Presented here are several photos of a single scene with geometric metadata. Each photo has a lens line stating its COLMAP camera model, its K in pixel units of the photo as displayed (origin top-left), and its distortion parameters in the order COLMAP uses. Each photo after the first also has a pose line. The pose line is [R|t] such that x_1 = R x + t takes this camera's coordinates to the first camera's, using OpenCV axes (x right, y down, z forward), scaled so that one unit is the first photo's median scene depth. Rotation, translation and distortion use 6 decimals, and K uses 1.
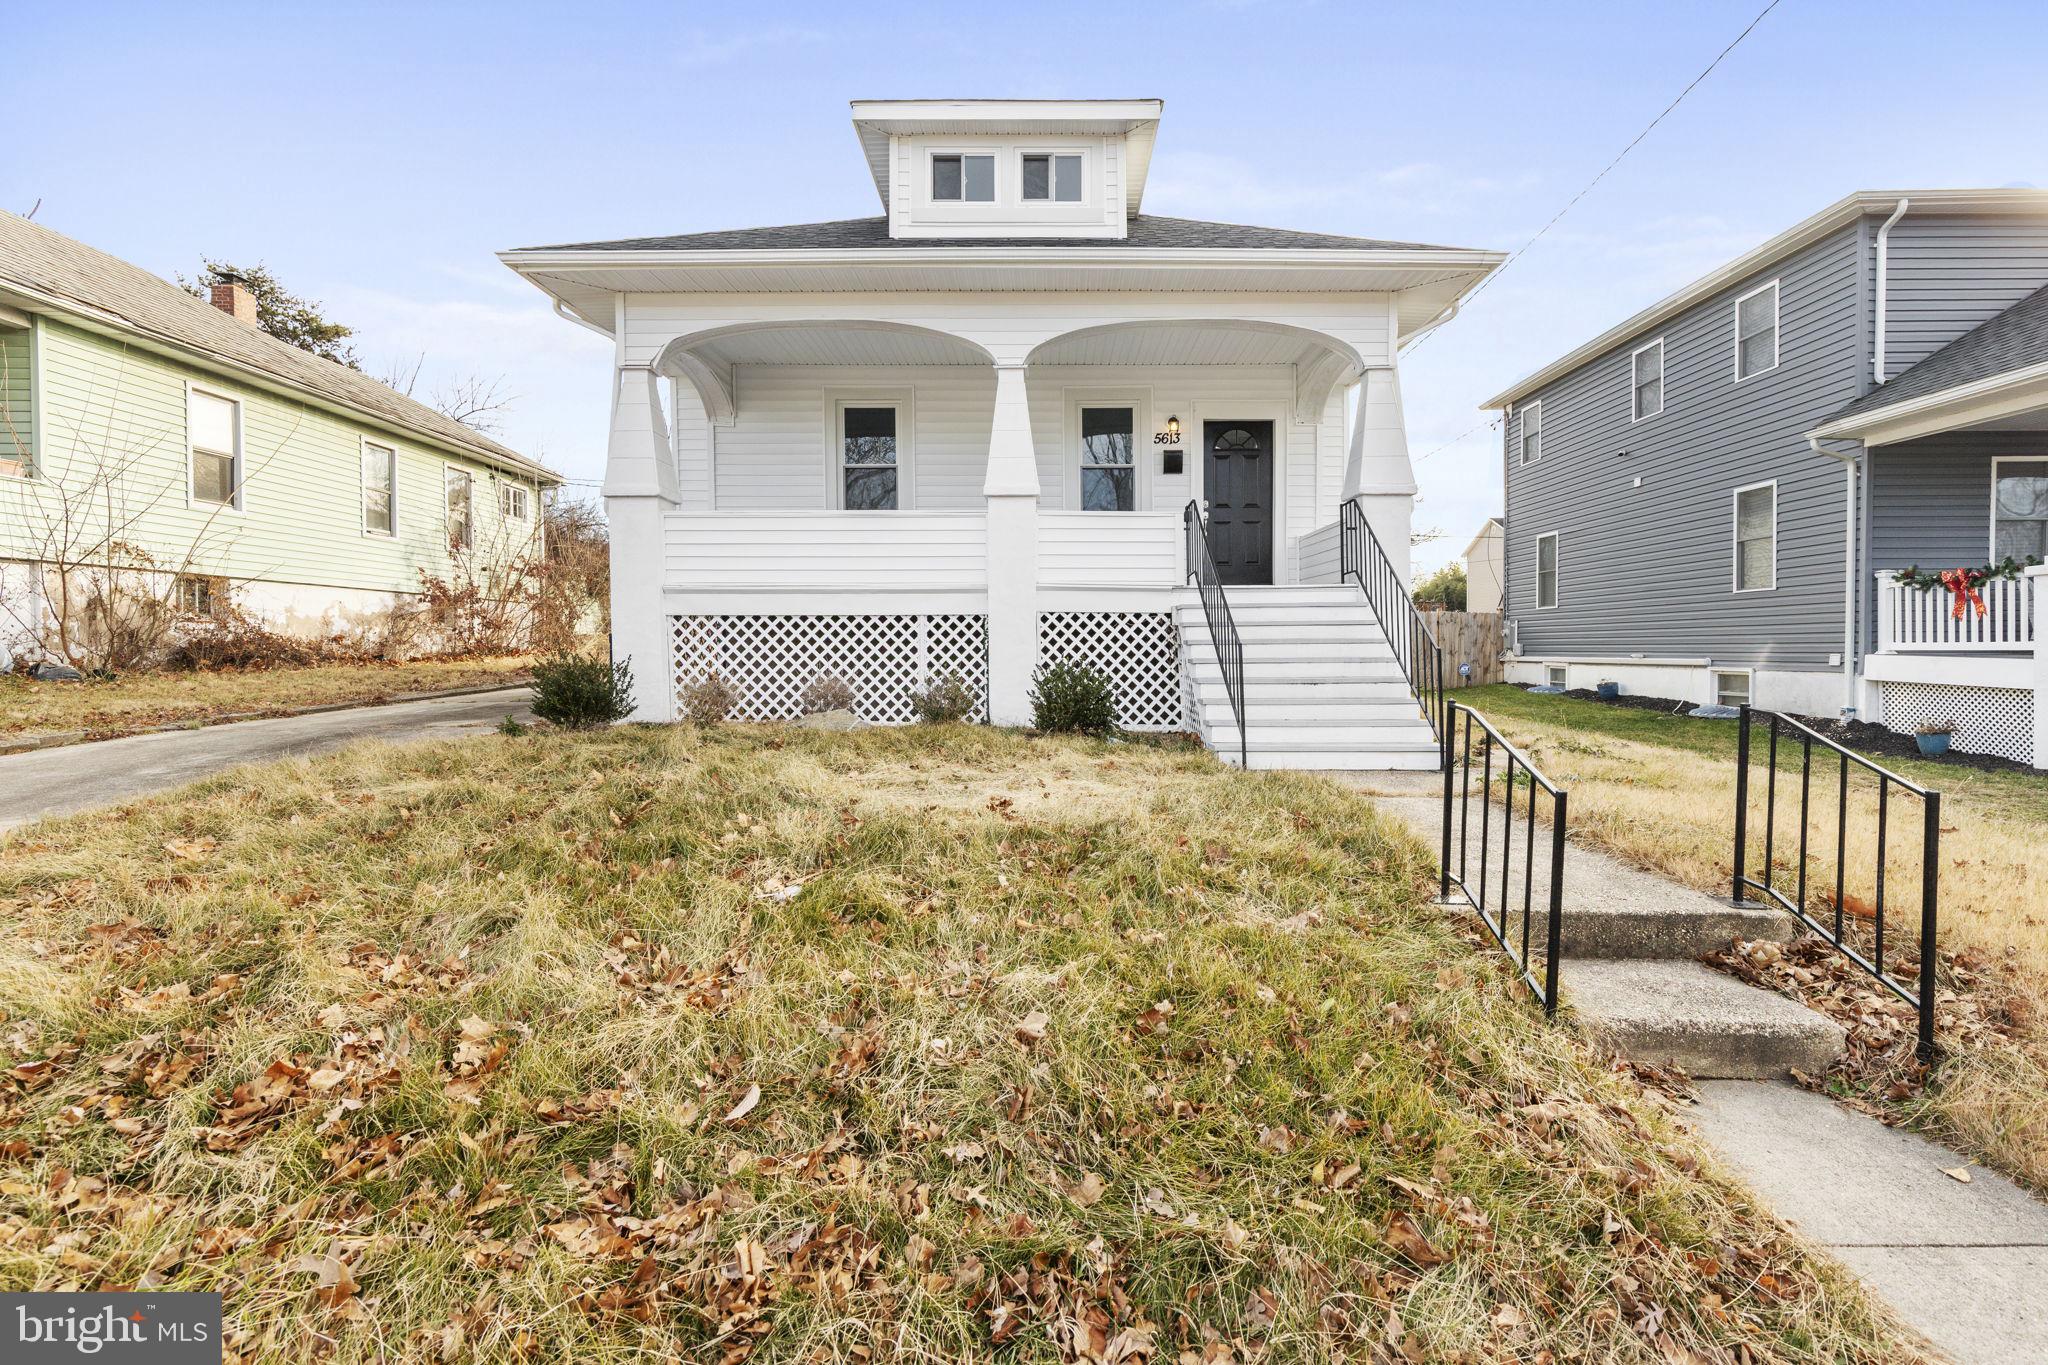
lens RADIAL K [[922.4, 0, 1039.3], [0, 922.4, 661.8], [0, 0, 1]] dist [0.010305, -0.001682]
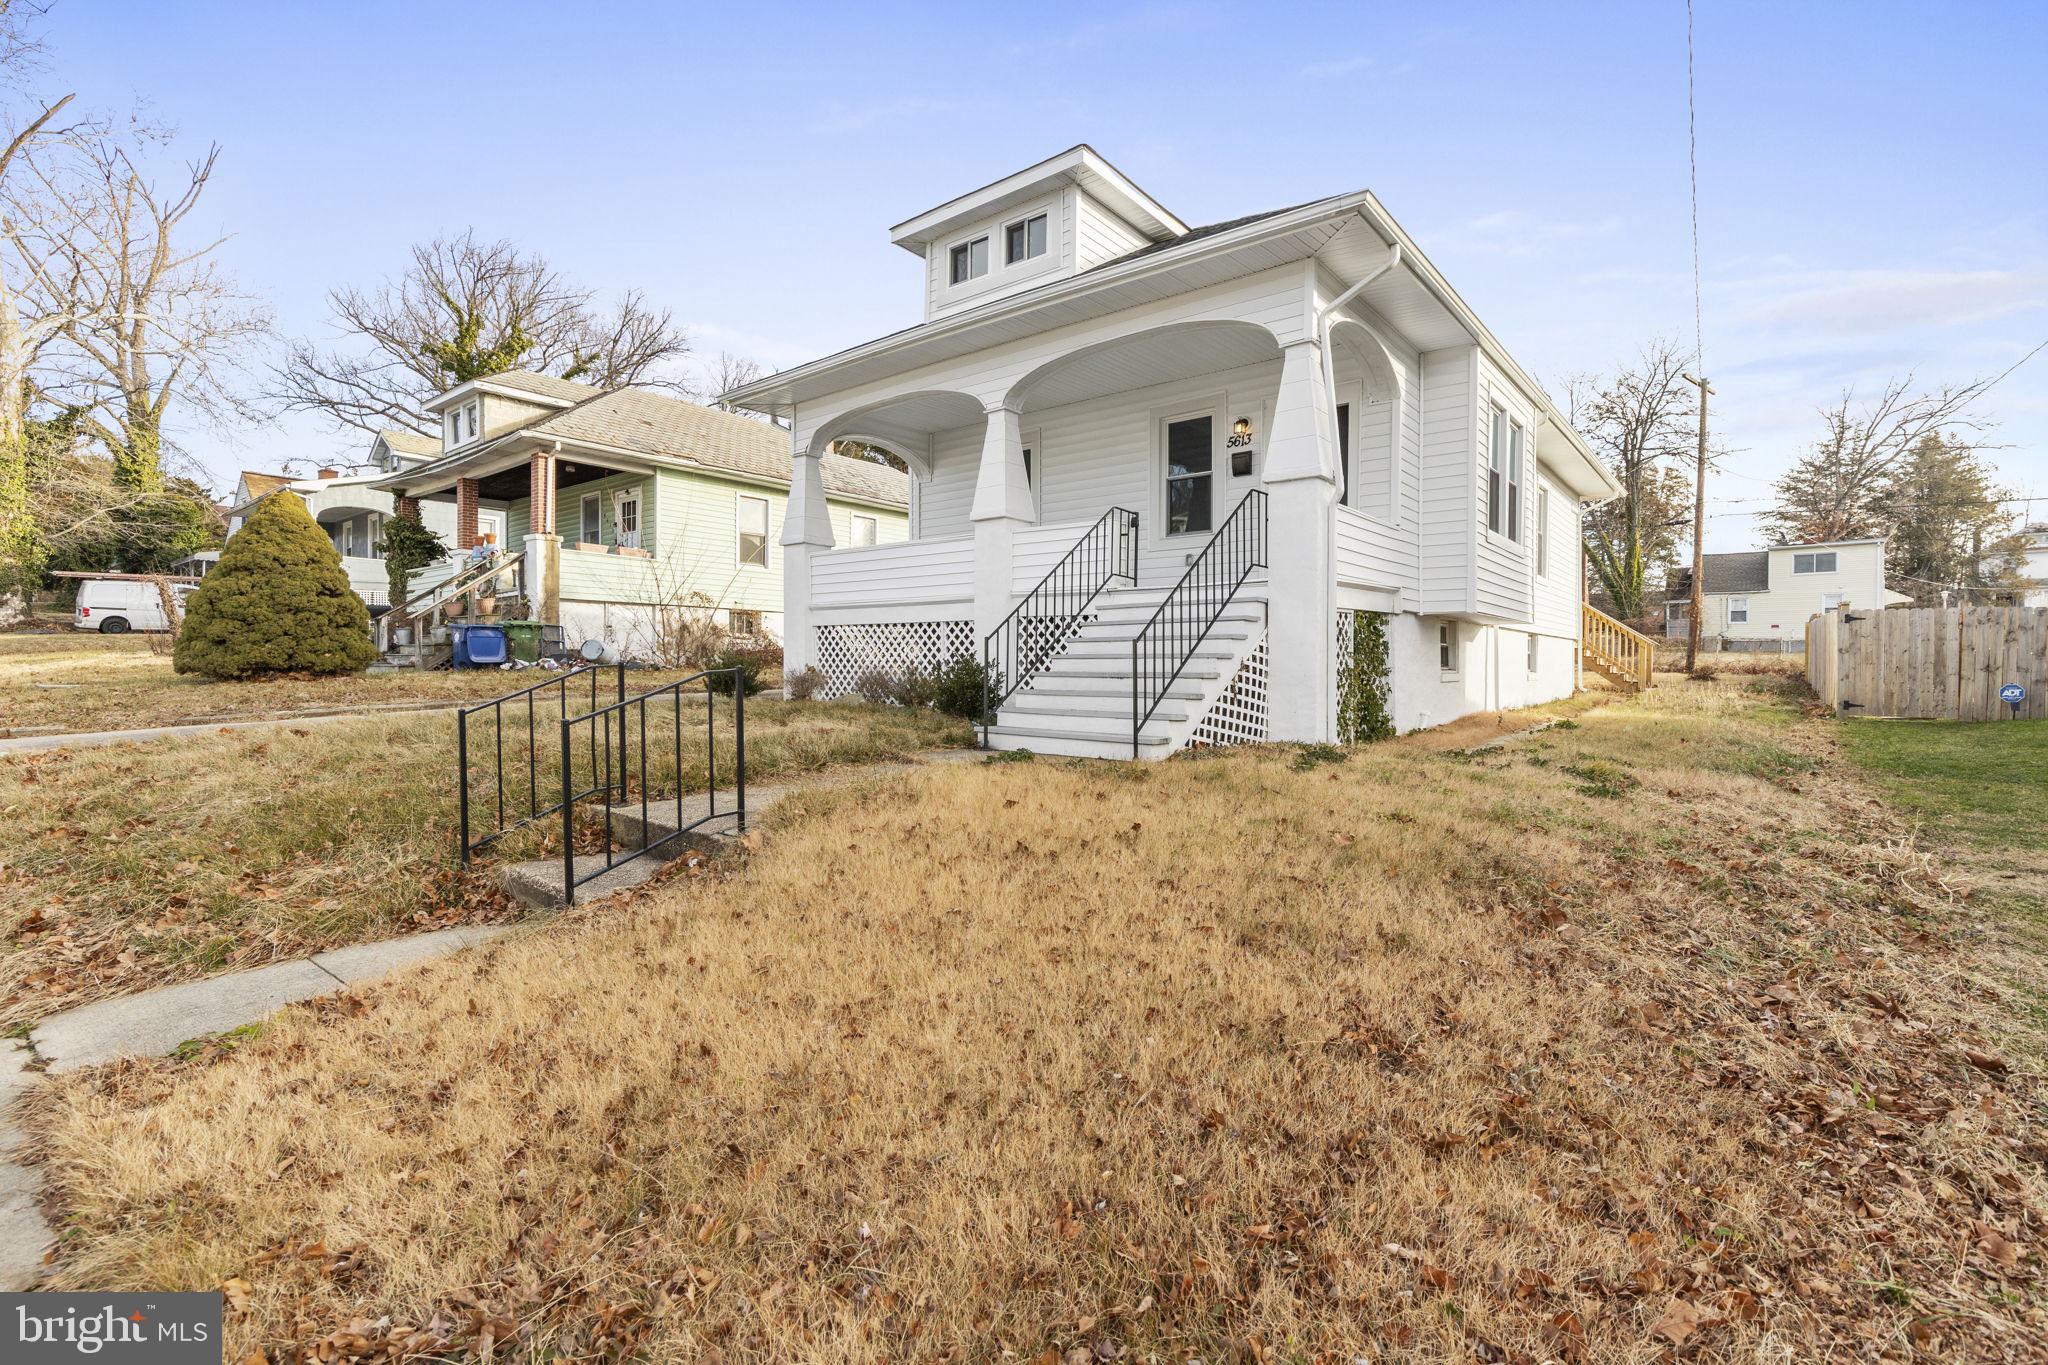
lens RADIAL K [[922.4, 0, 1044.7], [0, 922.4, 688.0], [0, 0, 1]] dist [0.010305, -0.001682]
pose [[0.773025, 0.021610, -0.634007, 0.772492], [-0.019870, 0.999754, 0.009850, 0.024043], [0.634064, 0.004984, 0.773264, 0.126094]]
